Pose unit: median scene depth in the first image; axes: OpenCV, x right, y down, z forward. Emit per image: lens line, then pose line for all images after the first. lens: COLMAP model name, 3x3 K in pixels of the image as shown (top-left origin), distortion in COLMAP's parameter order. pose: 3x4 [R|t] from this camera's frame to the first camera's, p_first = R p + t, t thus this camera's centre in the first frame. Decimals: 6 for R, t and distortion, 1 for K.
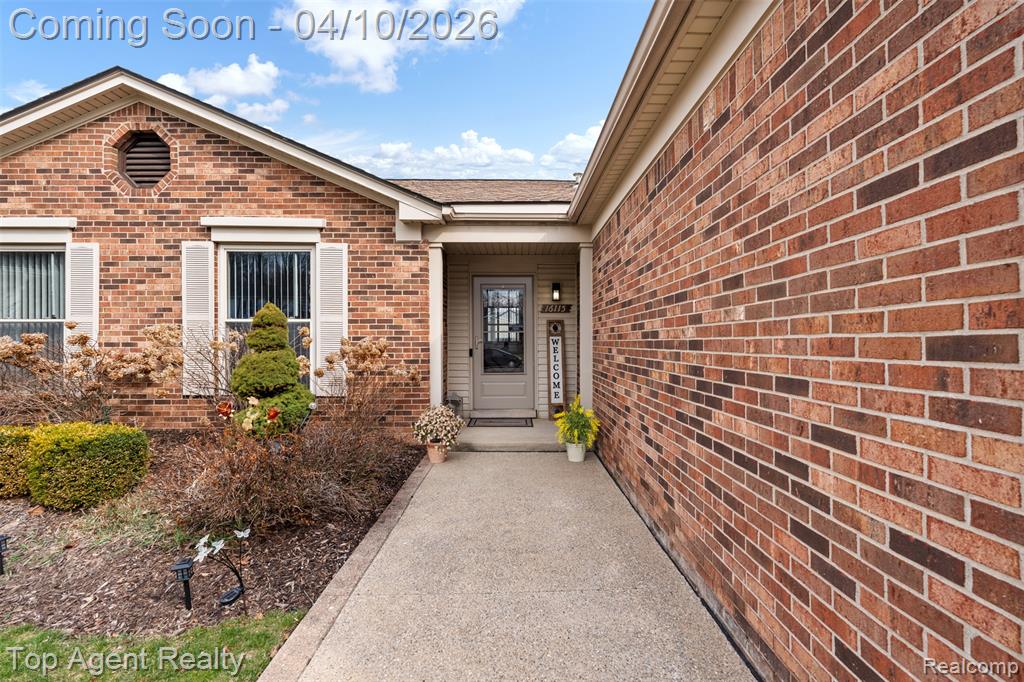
lens RADIAL K [[453.2, 0, 516.7], [0, 453.2, 333.5], [0, 0, 1]] dist [-0.000684, 0.000158]
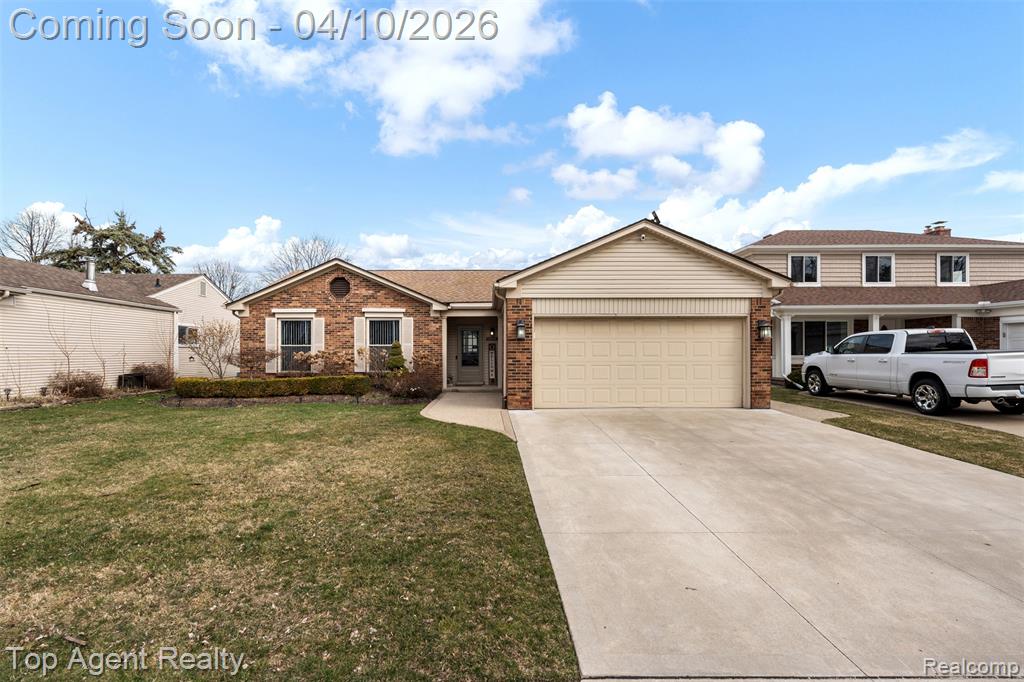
lens RADIAL K [[456.2, 0, 506.8], [0, 456.2, 343.4], [0, 0, 1]] dist [-0.001151, -0.000132]
pose [[0.999982, -0.003790, 0.004560, 0.191861], [0.003811, 0.999982, -0.004593, -0.023878], [-0.004543, 0.004610, 0.999979, -1.823955]]
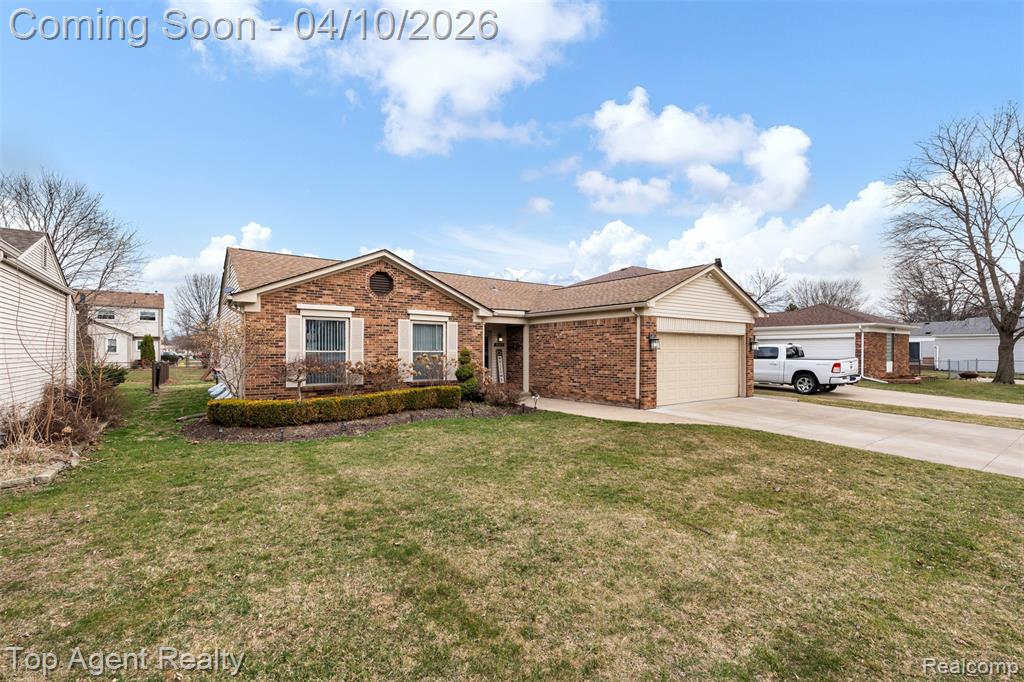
lens RADIAL K [[453.2, 0, 516.7], [0, 453.2, 333.5], [0, 0, 1]] dist [-0.000684, 0.000158]
pose [[0.805162, 0.022232, 0.592638, -1.663683], [-0.009144, 0.999644, -0.025078, -0.070563], [-0.592985, 0.014773, 0.805078, -1.332732]]
